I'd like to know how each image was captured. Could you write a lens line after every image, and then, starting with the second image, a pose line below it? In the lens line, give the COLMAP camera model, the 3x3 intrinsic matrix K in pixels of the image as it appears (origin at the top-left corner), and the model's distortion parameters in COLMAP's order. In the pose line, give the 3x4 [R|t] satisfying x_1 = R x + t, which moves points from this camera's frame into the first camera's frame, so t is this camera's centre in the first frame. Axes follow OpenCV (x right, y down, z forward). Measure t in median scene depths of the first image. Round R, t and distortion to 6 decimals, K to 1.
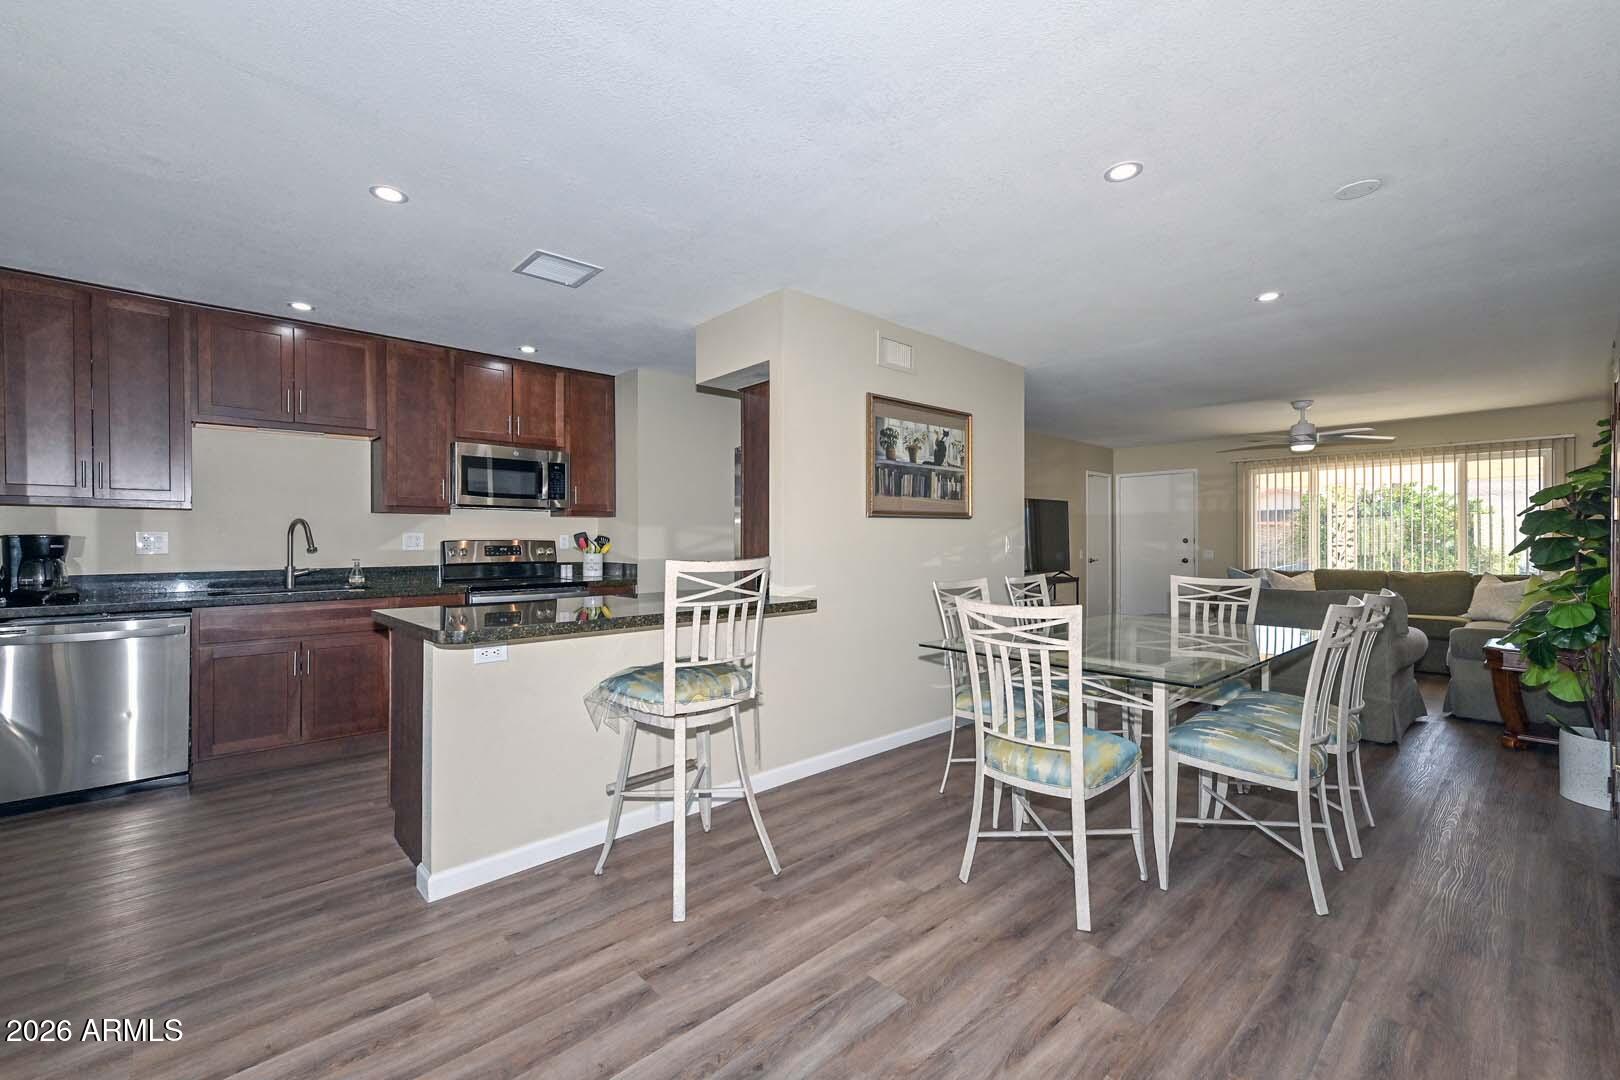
lens RADIAL K [[702.4, 0, 832.7], [0, 702.4, 543.3], [0, 0, 1]] dist [0.003822, 0.001216]
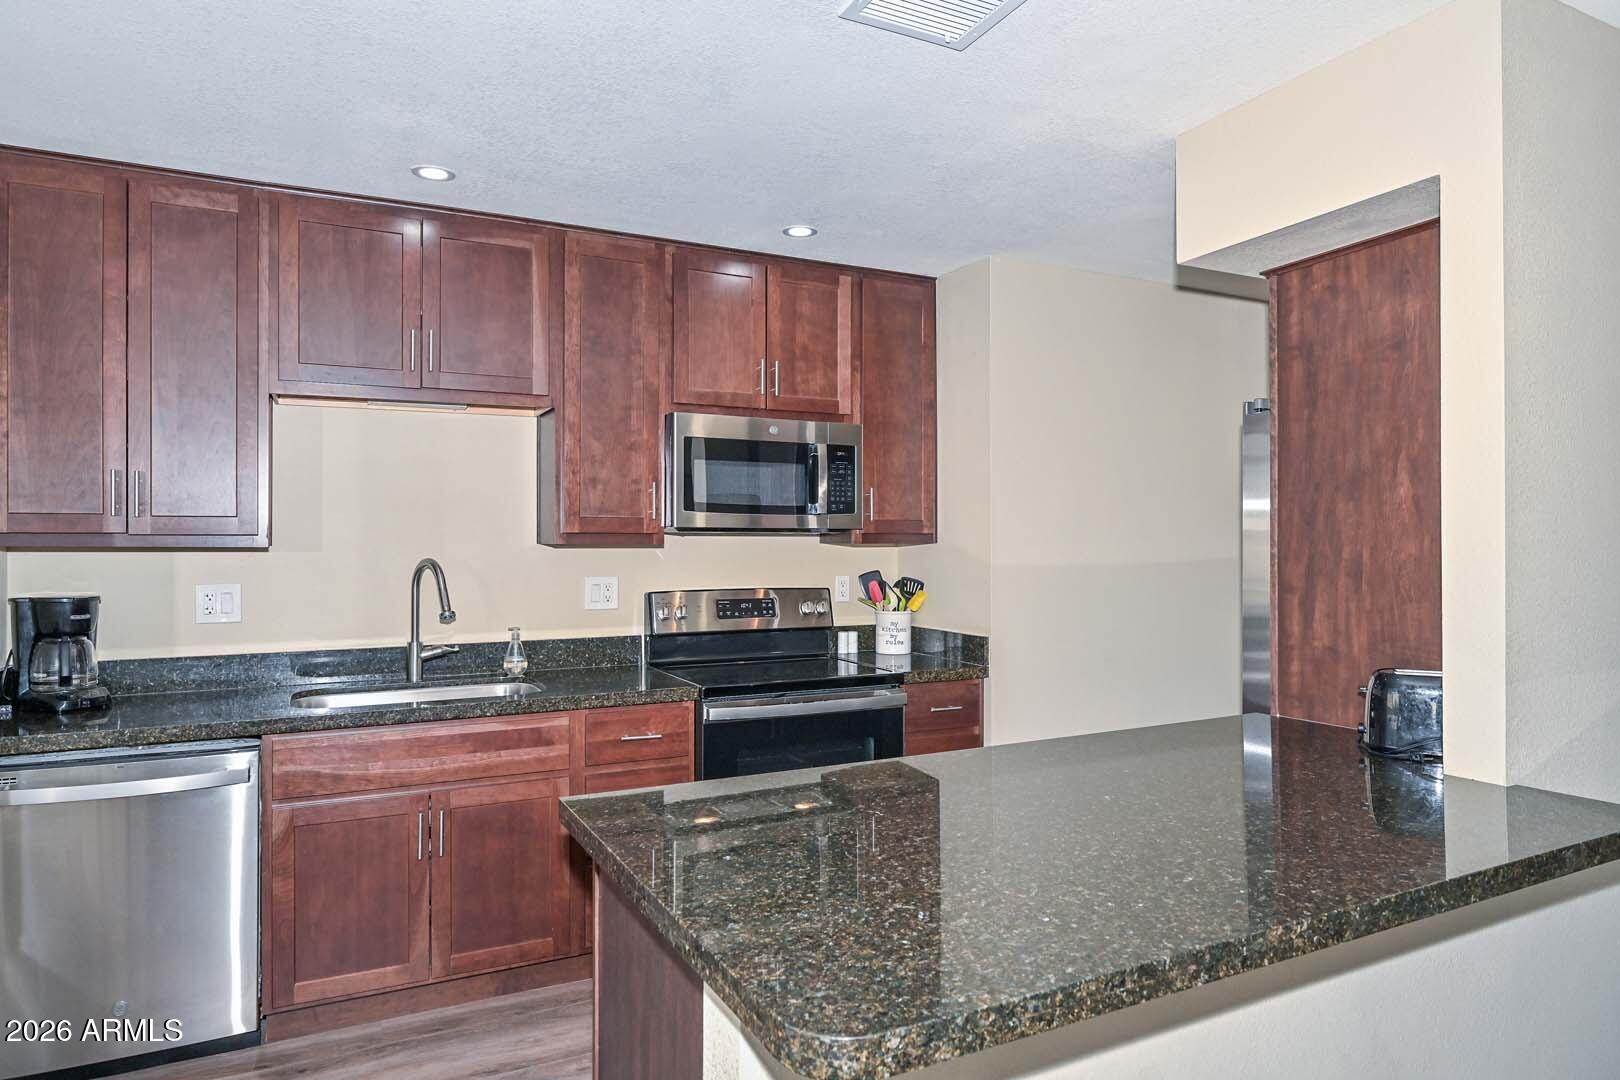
lens RADIAL K [[984.1, 0, 810.0], [0, 984.1, 536.3], [0, 0, 1]] dist [-0.023064, -0.002780]
pose [[0.958639, -0.001449, -0.284621, -0.227058], [-0.000633, 0.999974, -0.007223, -0.044760], [0.284624, 0.007105, 0.958613, 0.314579]]
